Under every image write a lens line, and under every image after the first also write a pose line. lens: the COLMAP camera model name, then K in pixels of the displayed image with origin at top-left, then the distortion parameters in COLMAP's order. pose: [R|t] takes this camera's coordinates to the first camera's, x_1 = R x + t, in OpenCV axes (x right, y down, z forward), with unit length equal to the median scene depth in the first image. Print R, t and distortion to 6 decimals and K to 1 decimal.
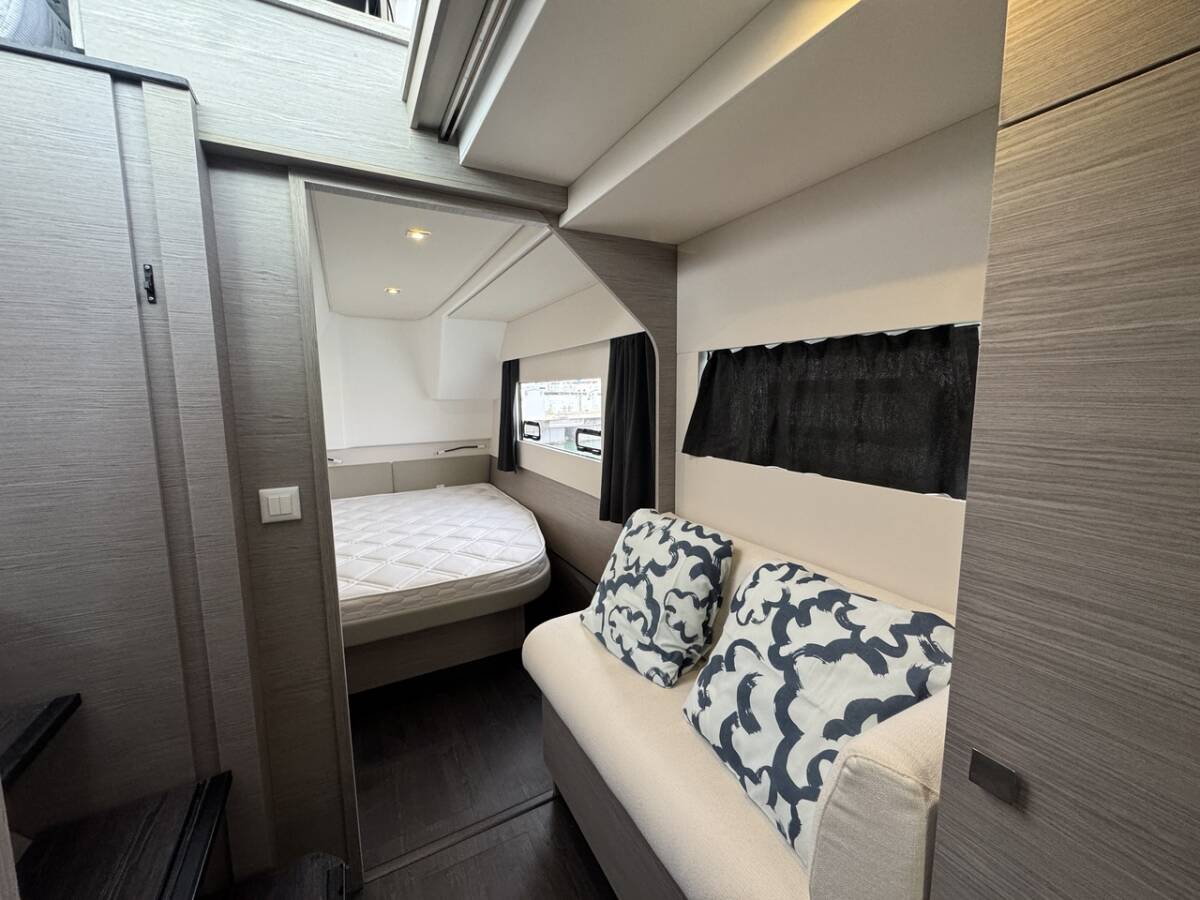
lens RADIAL K [[481.4, 0, 600.0], [0, 481.4, 450.0], [0, 0, 1]] dist [-0.000209, 0.000297]
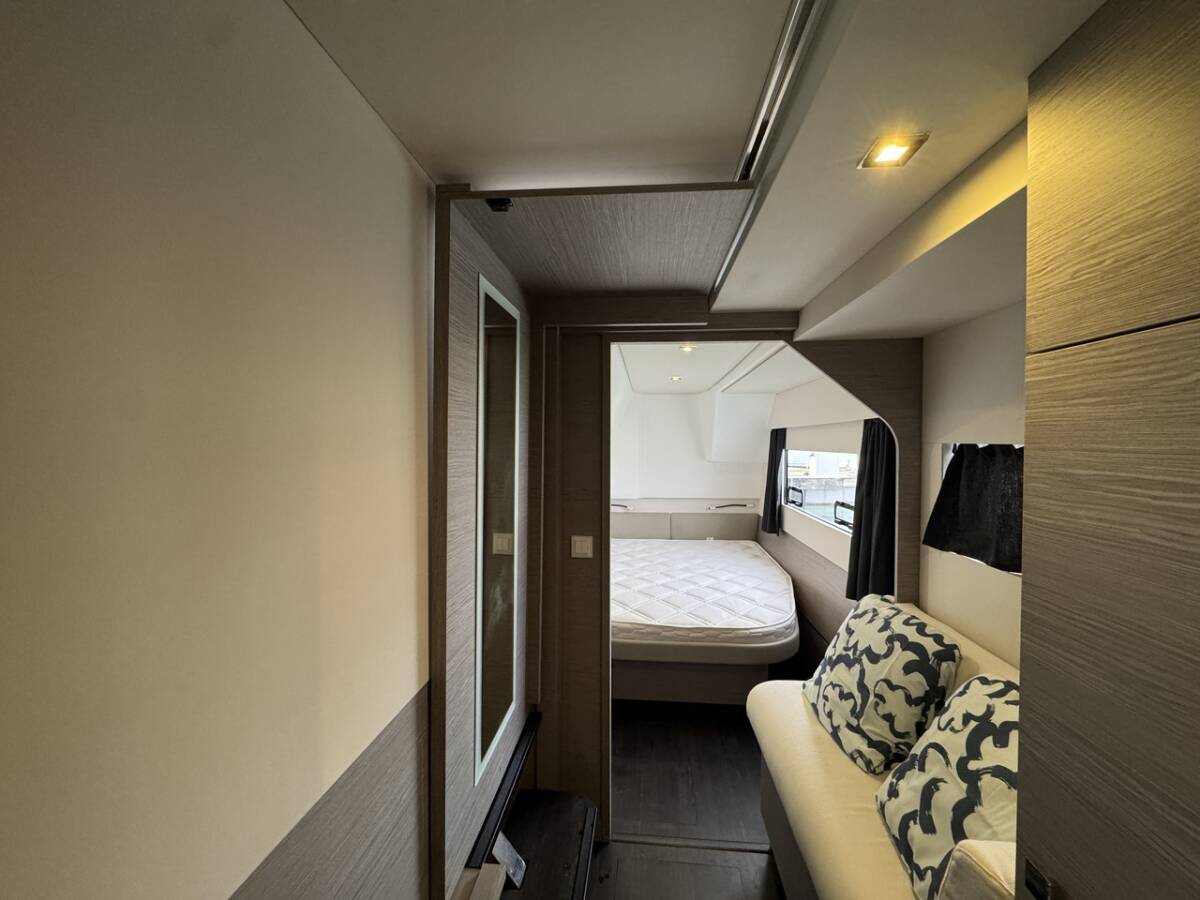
lens RADIAL K [[481.4, 0, 600.0], [0, 481.4, 450.0], [0, 0, 1]] dist [-0.000209, 0.000297]
pose [[0.832726, 0.024277, -0.553153, 0.190997], [-0.079346, 0.993959, -0.075826, -0.068928], [0.547970, 0.107033, 0.829622, -0.230978]]
